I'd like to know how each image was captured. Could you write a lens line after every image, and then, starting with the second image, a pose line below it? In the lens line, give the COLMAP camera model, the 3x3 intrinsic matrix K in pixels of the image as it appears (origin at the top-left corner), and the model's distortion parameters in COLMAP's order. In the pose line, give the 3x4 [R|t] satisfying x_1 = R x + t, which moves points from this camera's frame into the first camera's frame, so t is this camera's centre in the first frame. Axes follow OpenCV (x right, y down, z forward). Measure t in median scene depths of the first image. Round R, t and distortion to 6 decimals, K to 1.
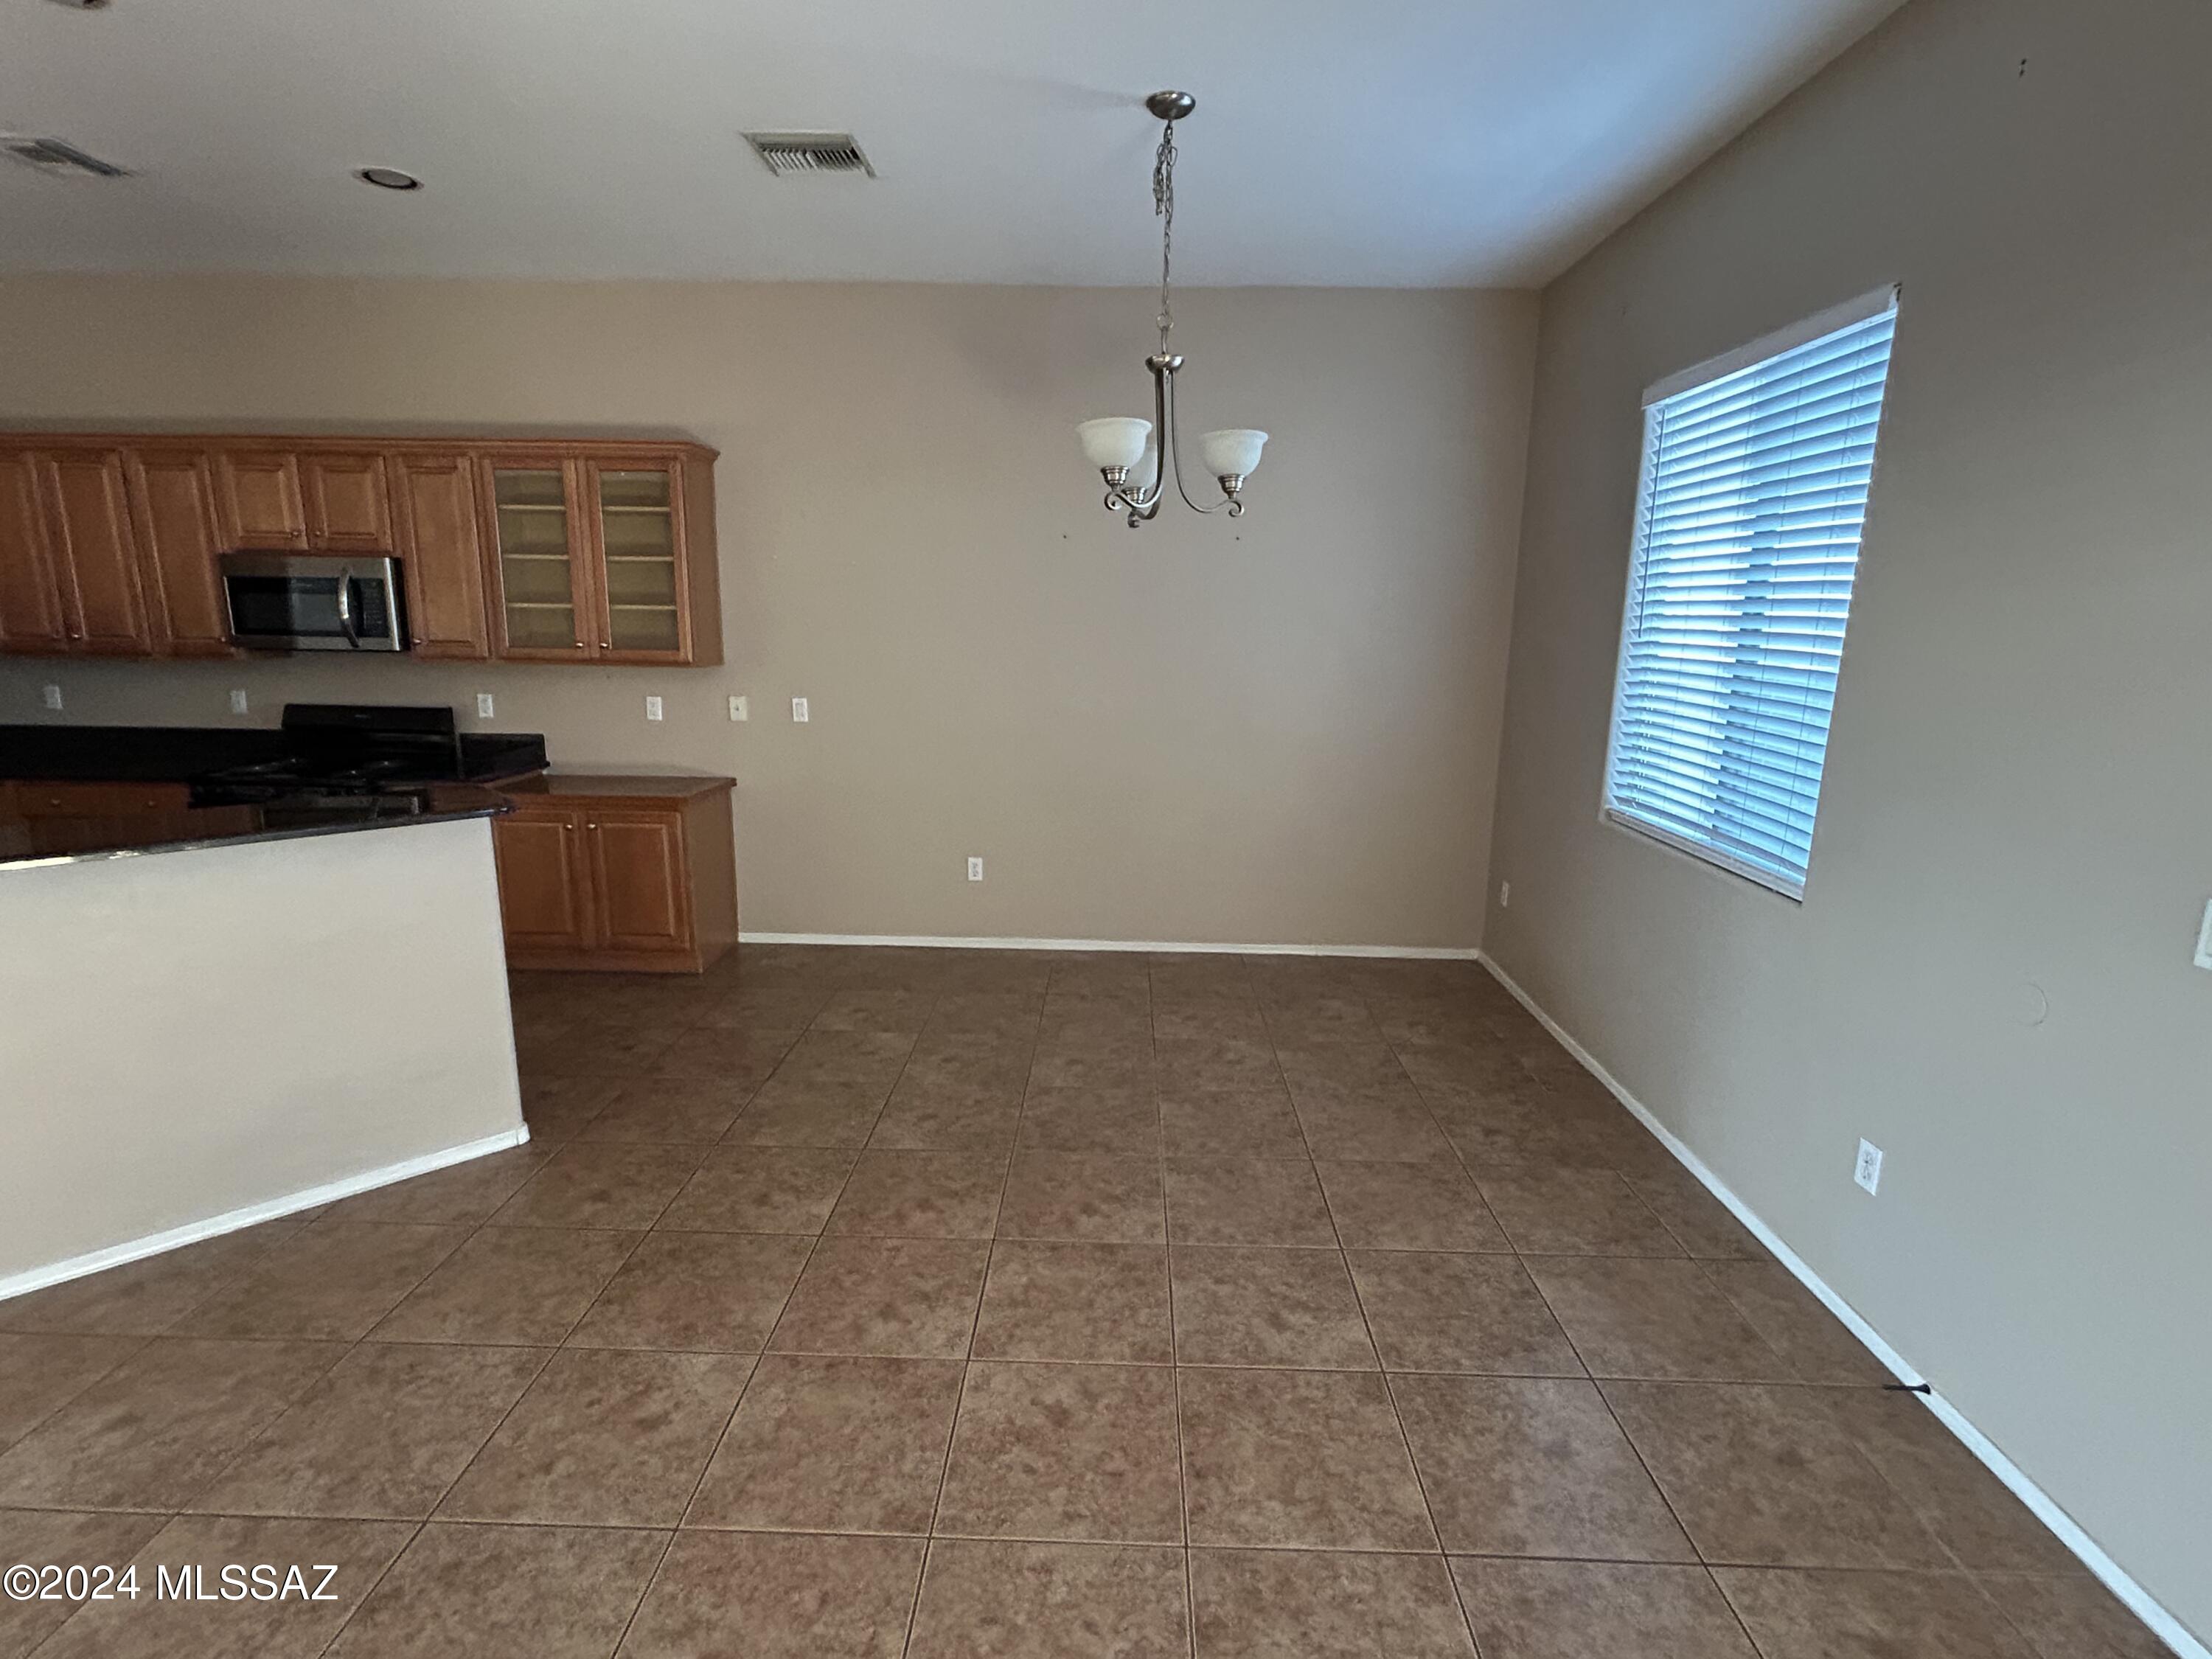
lens RADIAL K [[1046.7, 0, 1106.0], [0, 1046.7, 829.5], [0, 0, 1]] dist [0.001280, 0.000450]
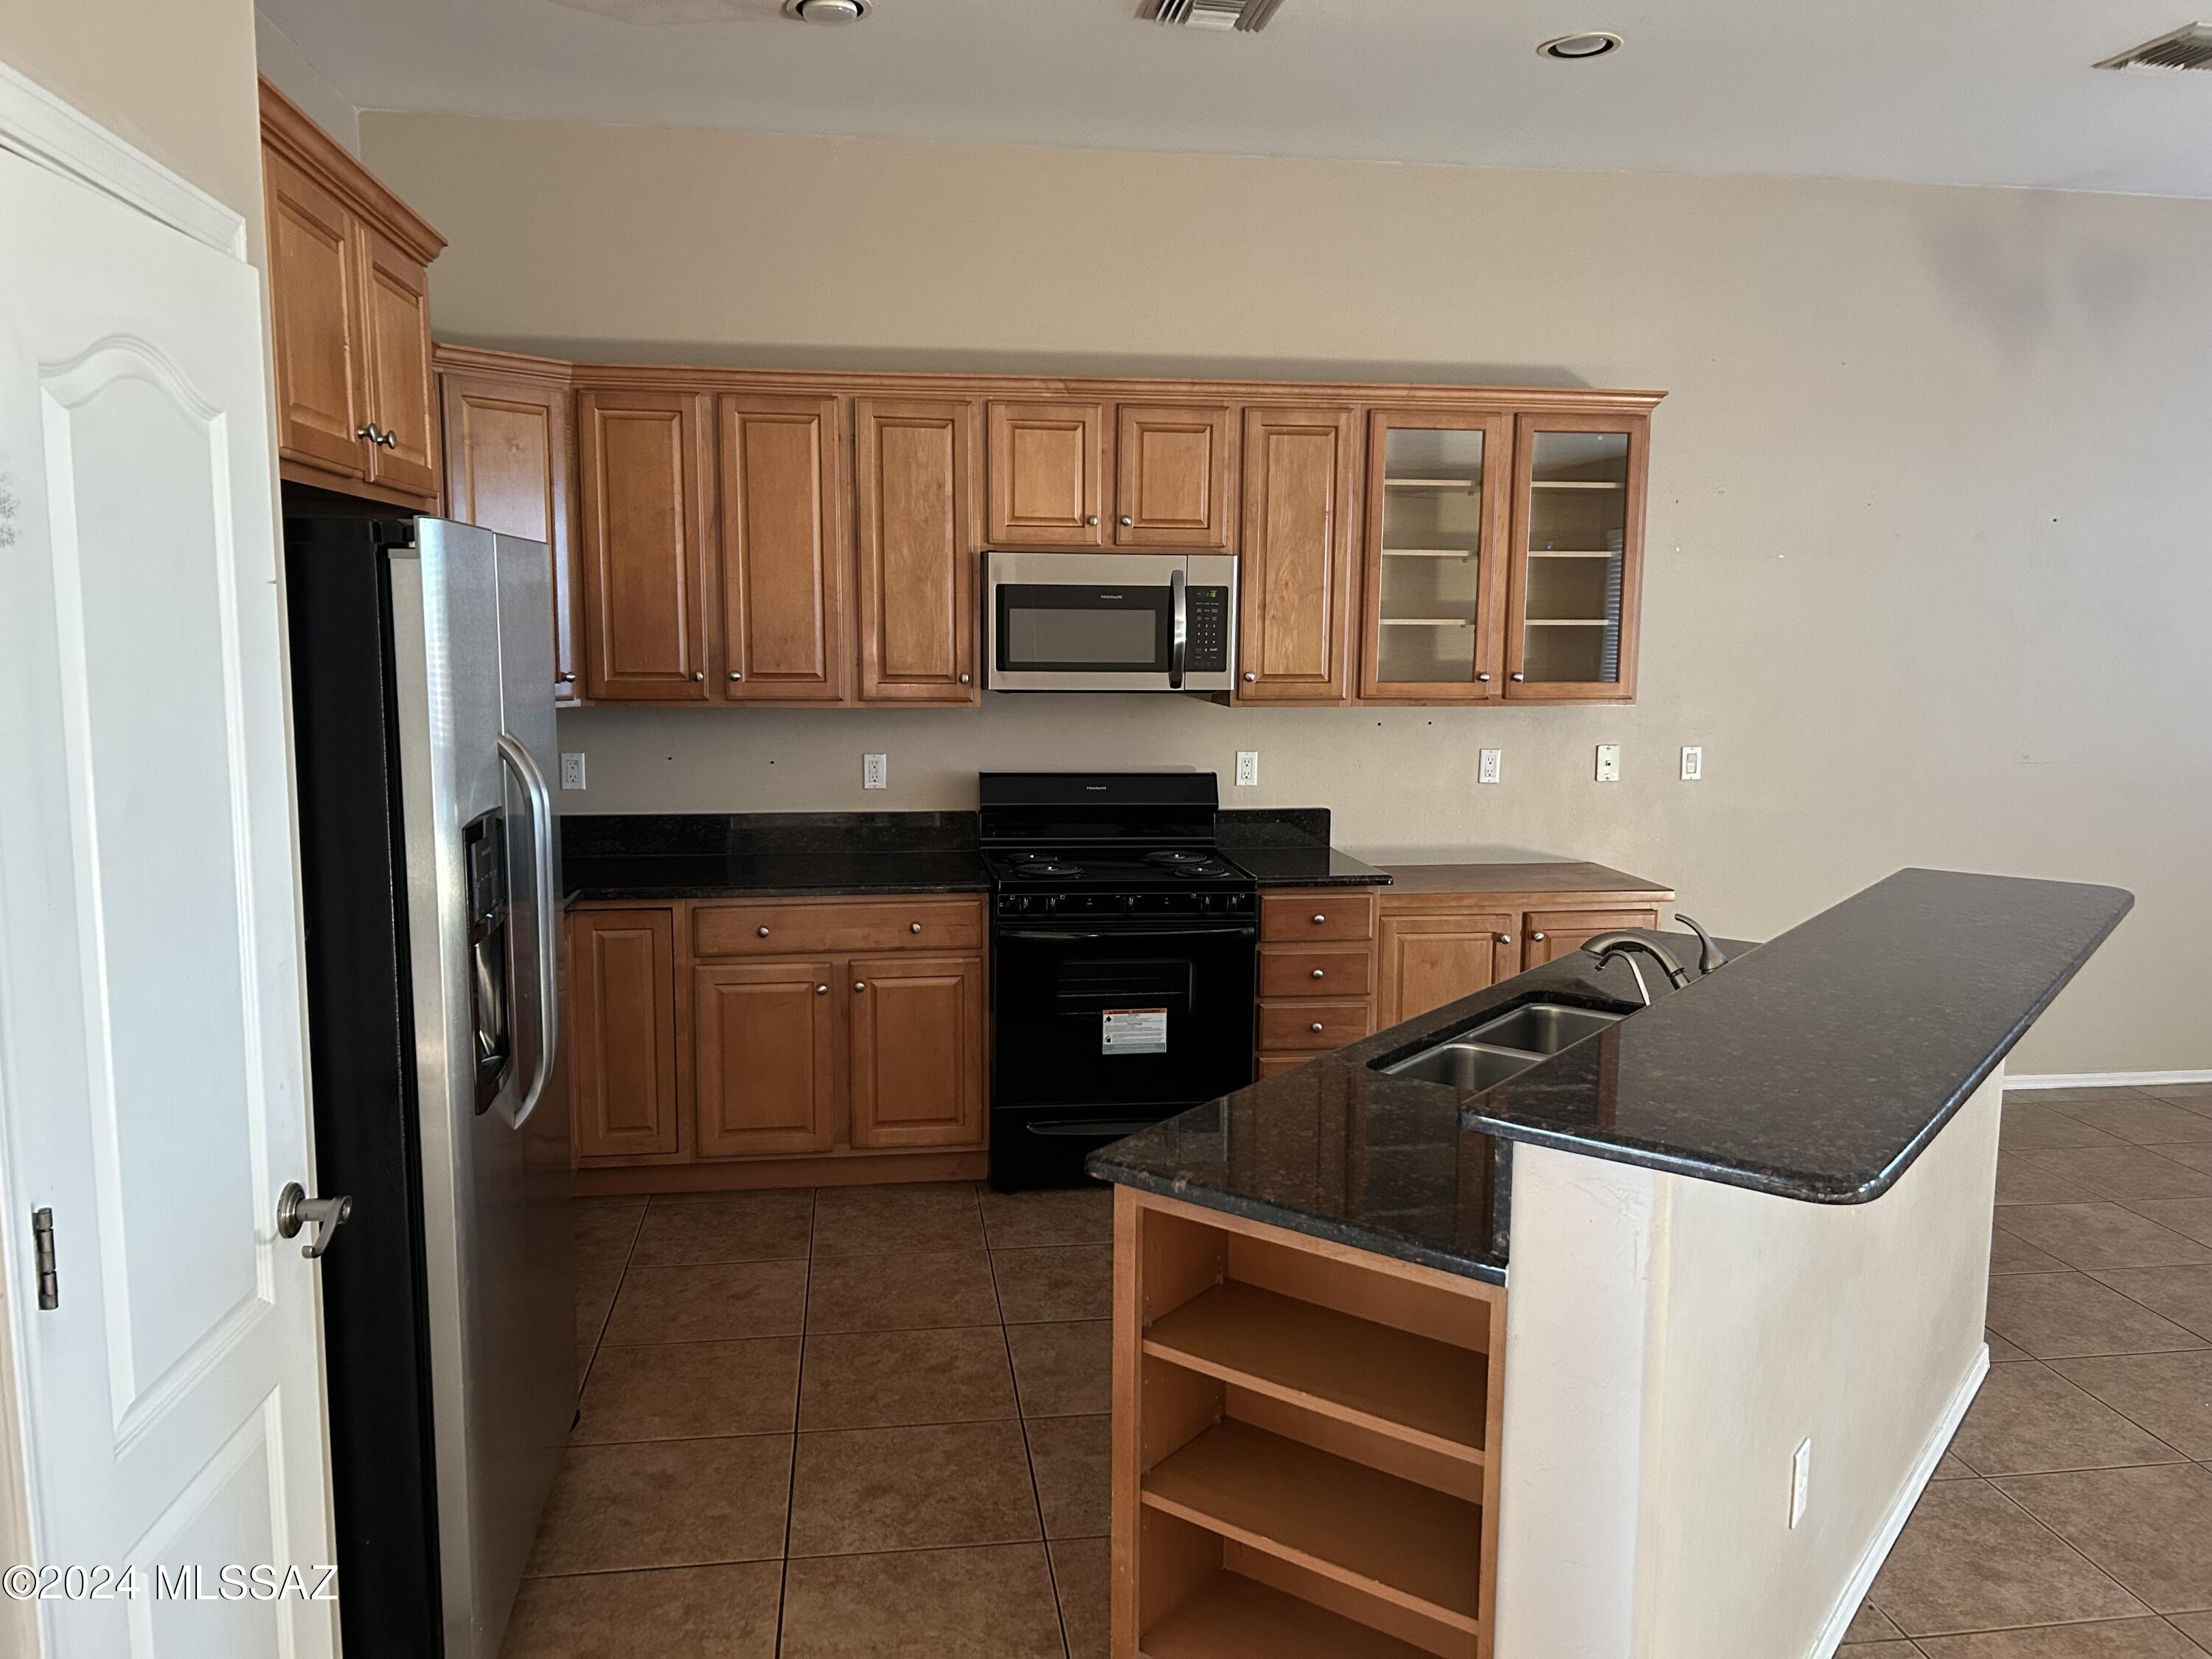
lens RADIAL K [[1655.1, 0, 1112.6], [0, 1655.1, 837.1], [0, 0, 1]] dist [0.072979, -0.100762]
pose [[0.985165, -0.030482, 0.168880, -0.942460], [0.041639, 0.997149, -0.062923, -0.011477], [-0.166481, 0.069022, 0.983626, -0.039266]]
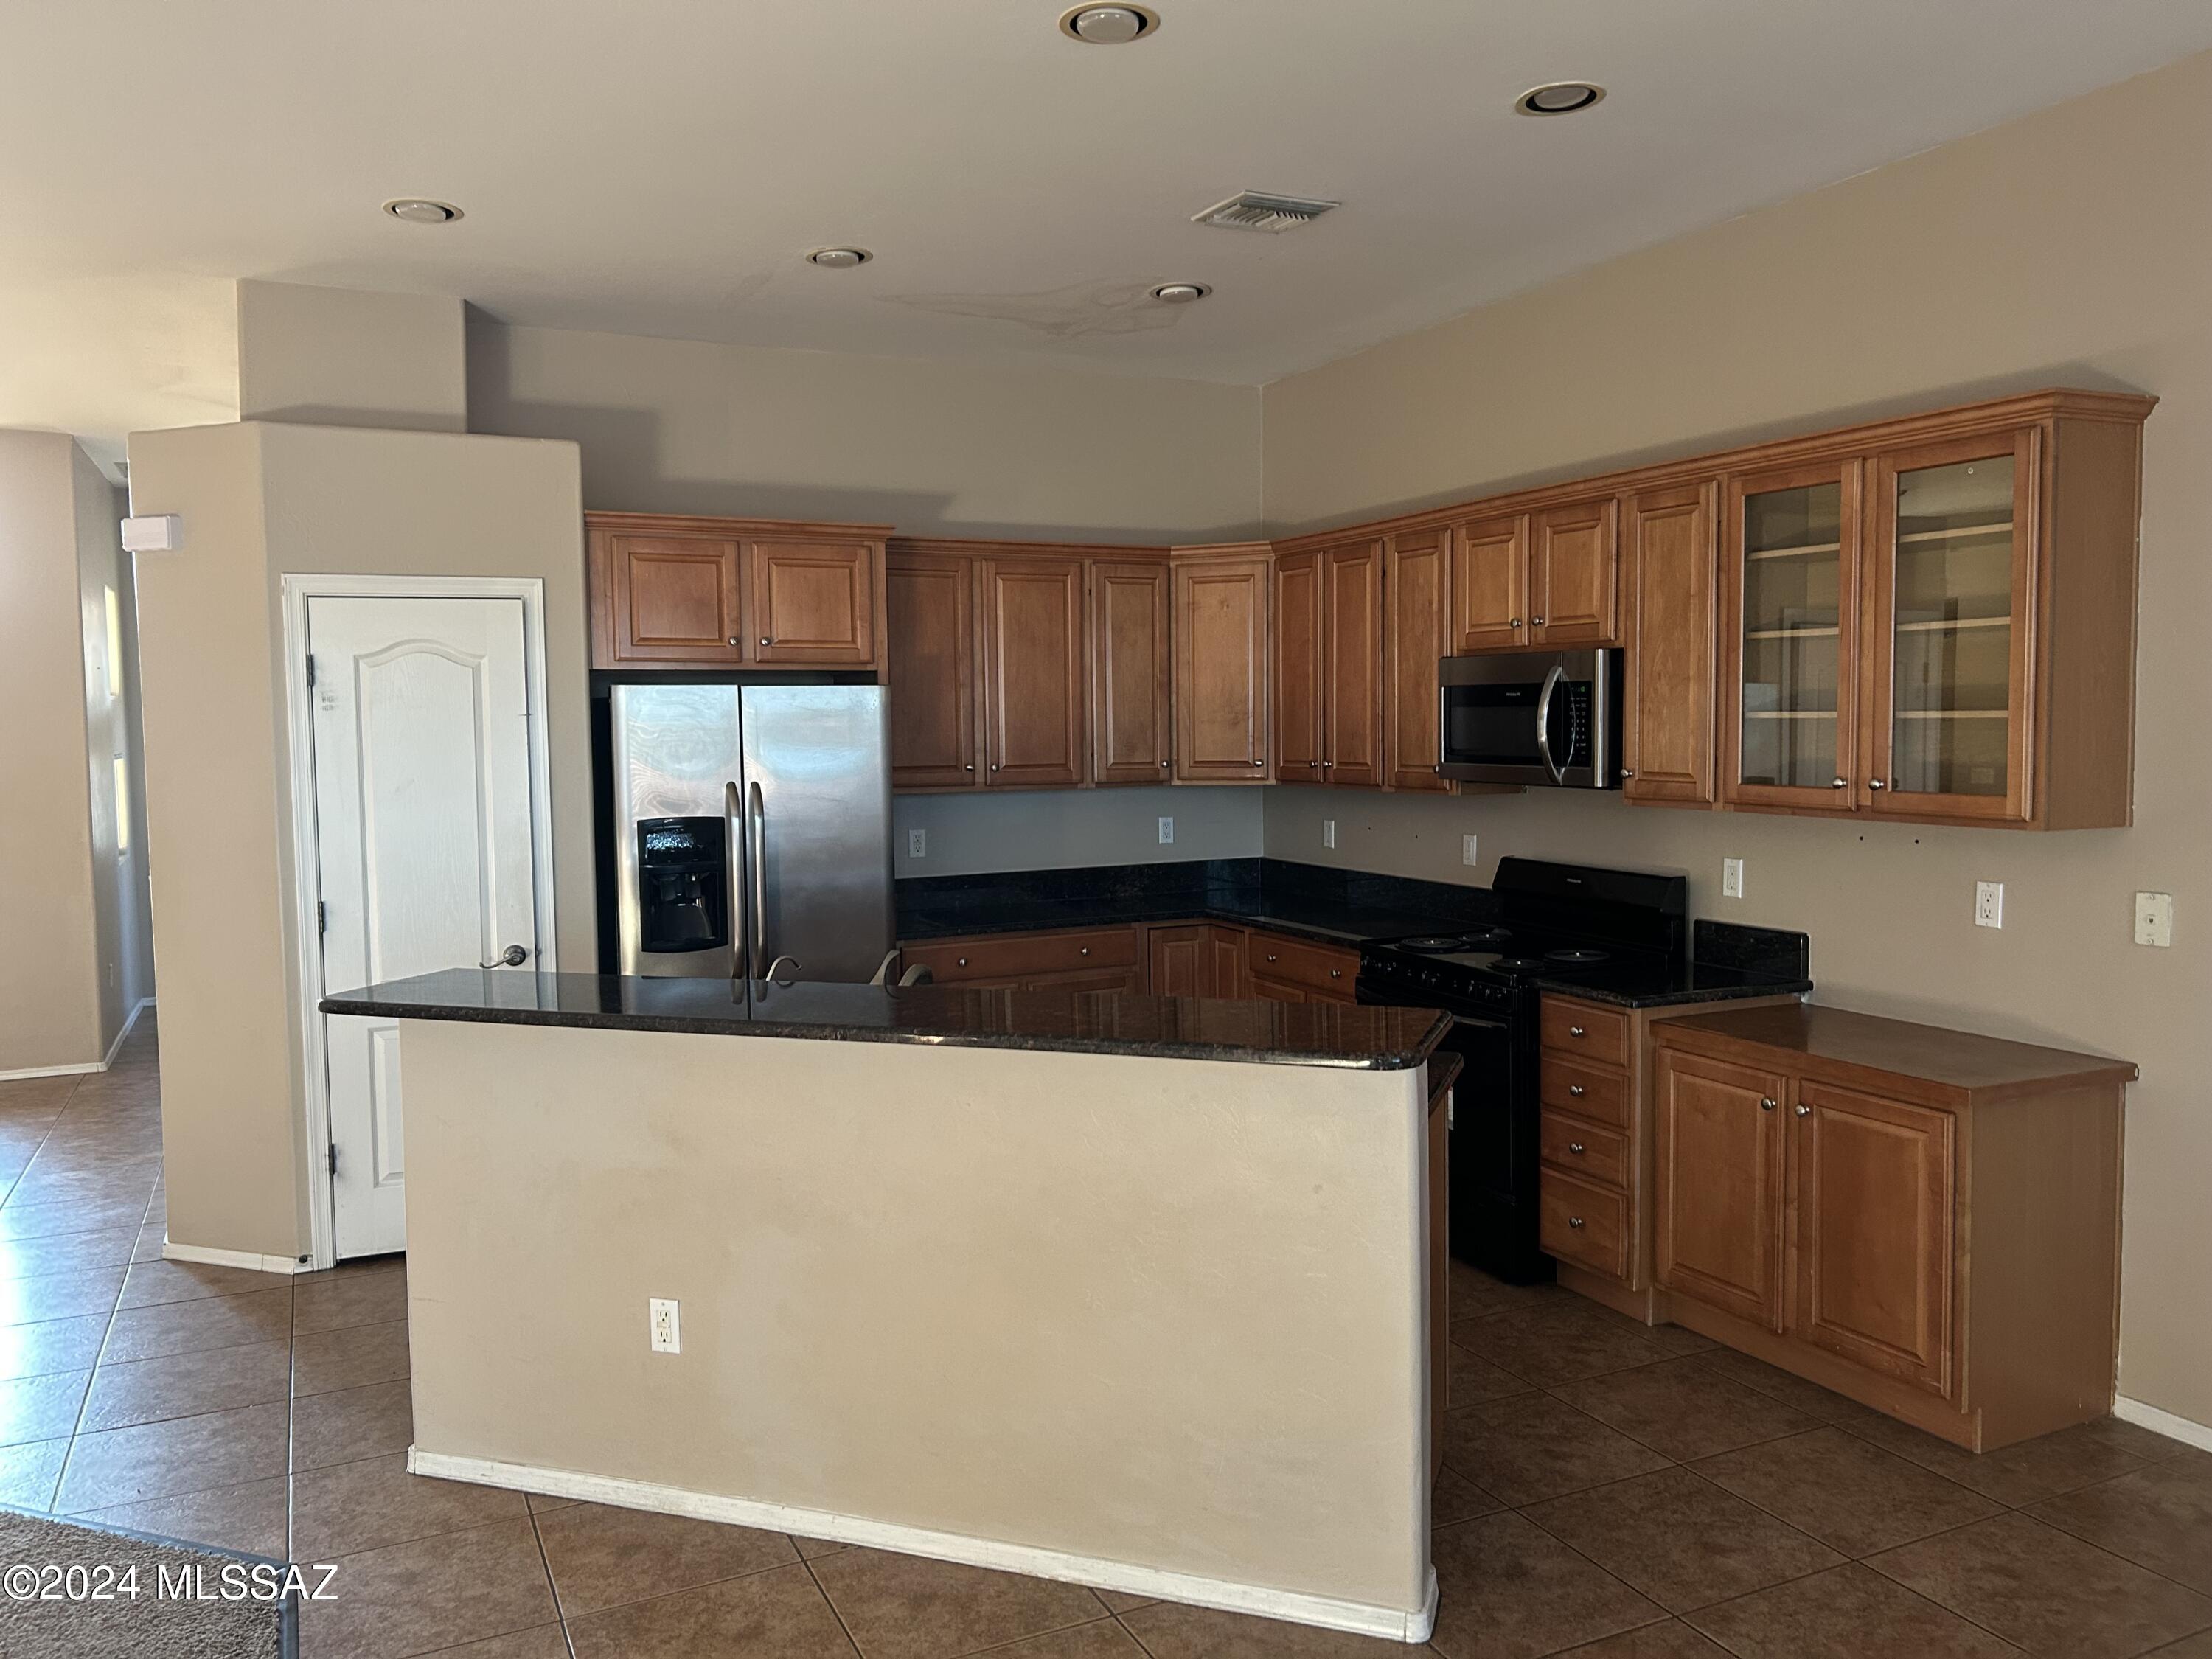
lens RADIAL K [[1671.6, 0, 1078.0], [0, 1671.6, 818.4], [0, 0, 1]] dist [-0.000757, -0.004750]
pose [[0.435640, 0.034189, -0.899472, 0.123238], [-0.160696, 0.986179, -0.040345, -0.057490], [0.885661, 0.162117, 0.435113, 0.260733]]
